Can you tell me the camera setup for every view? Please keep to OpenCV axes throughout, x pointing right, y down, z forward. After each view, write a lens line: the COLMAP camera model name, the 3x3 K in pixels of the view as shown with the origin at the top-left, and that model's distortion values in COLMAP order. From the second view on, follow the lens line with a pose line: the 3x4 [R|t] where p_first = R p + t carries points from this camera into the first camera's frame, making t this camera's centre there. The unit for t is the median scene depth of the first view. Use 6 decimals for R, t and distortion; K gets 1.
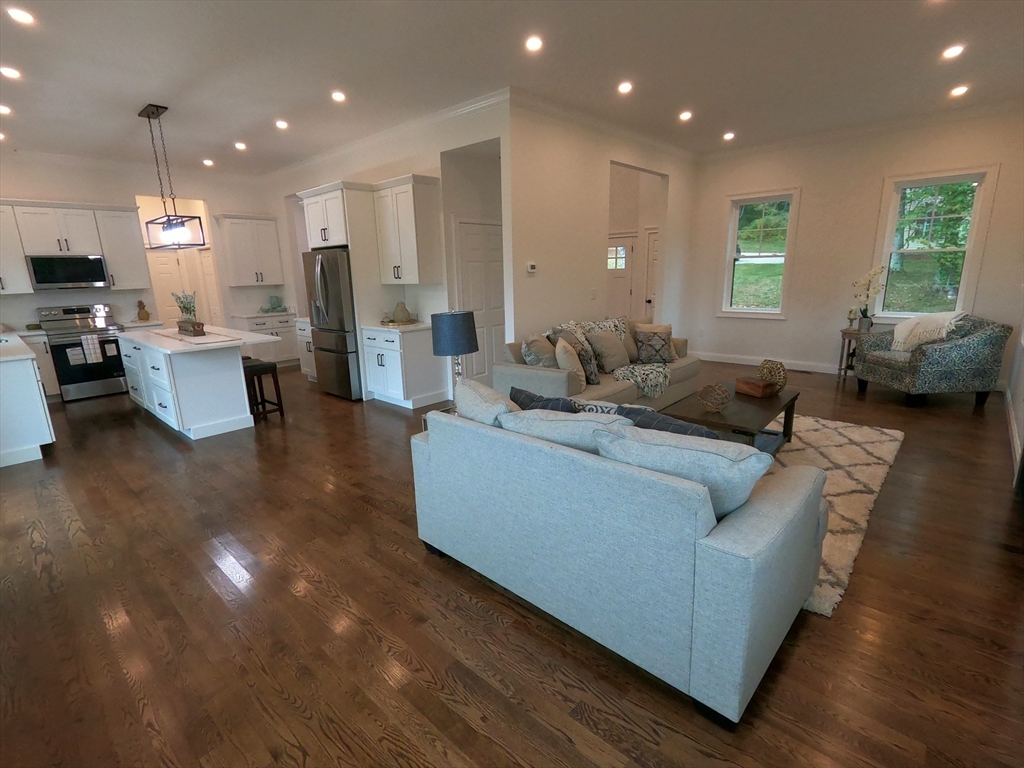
lens RADIAL K [[488.9, 0, 509.9], [0, 488.9, 389.7], [0, 0, 1]] dist [0.003291, -0.000643]
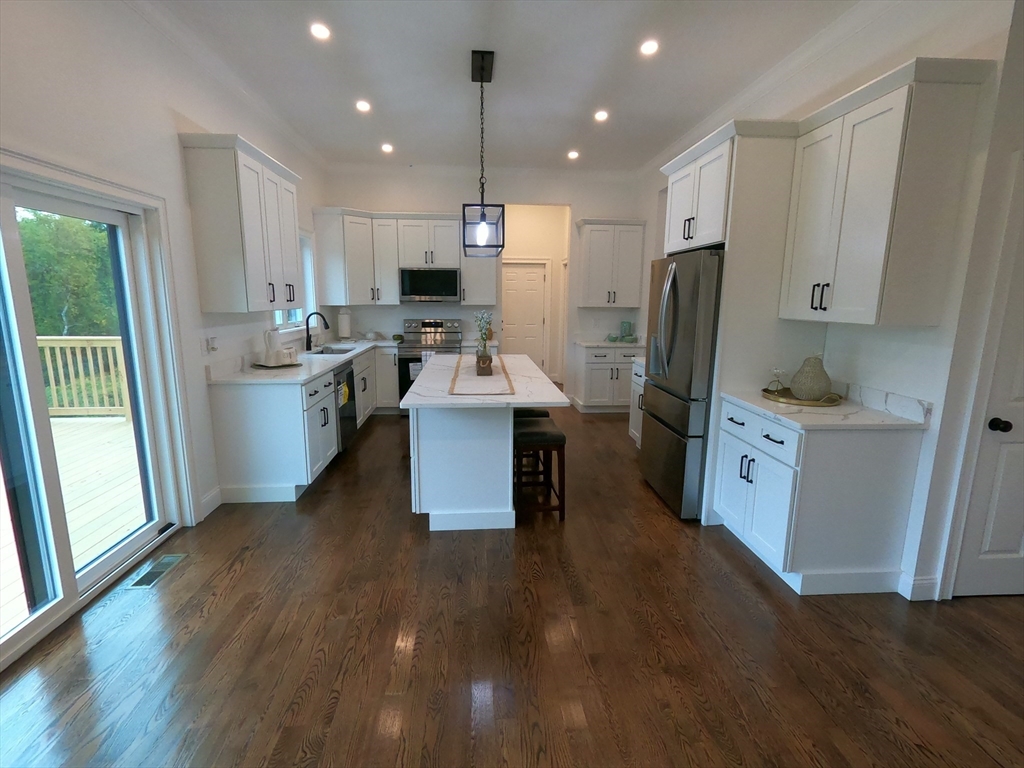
lens RADIAL K [[488.9, 0, 514.3], [0, 488.9, 383.1], [0, 0, 1]] dist [0.003291, -0.000643]
pose [[0.735637, 0.152063, -0.660087, -0.118459], [-0.189132, 0.981831, 0.015403, -0.105569], [0.650436, 0.113512, 0.751031, 0.444683]]
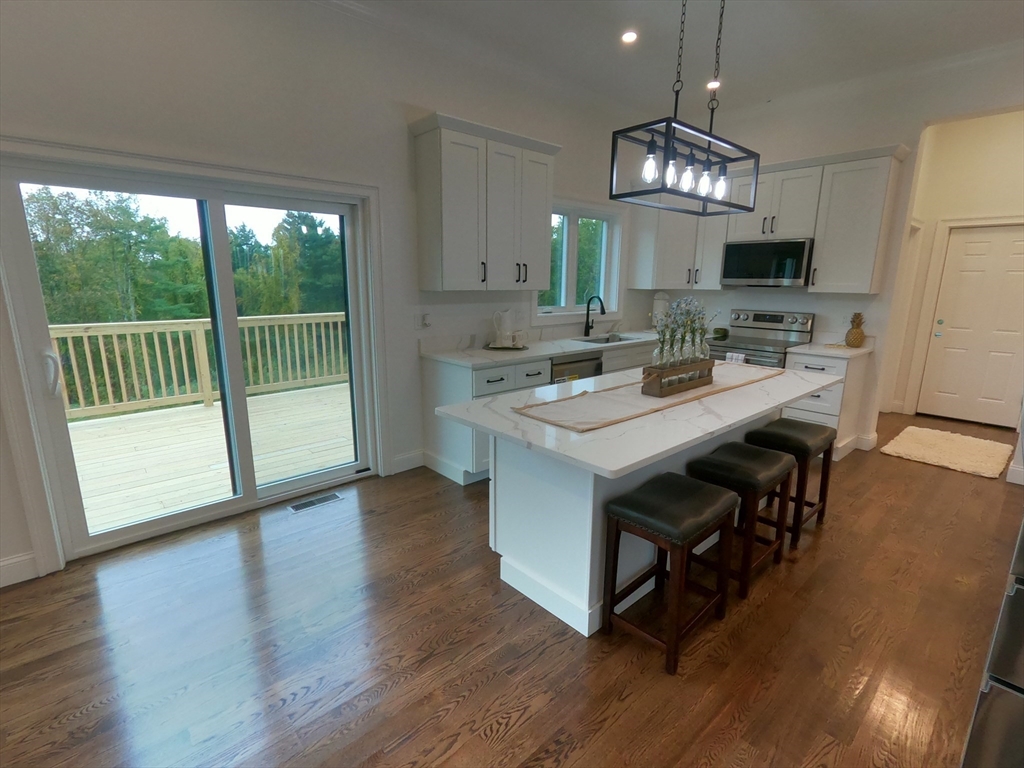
lens RADIAL K [[488.9, 0, 514.9], [0, 488.9, 383.0], [0, 0, 1]] dist [0.003291, -0.000643]
pose [[-0.091419, 0.234671, -0.967766, -0.154551], [-0.246204, 0.936338, 0.250308, -0.183758], [0.964897, 0.261151, -0.027823, 0.789866]]
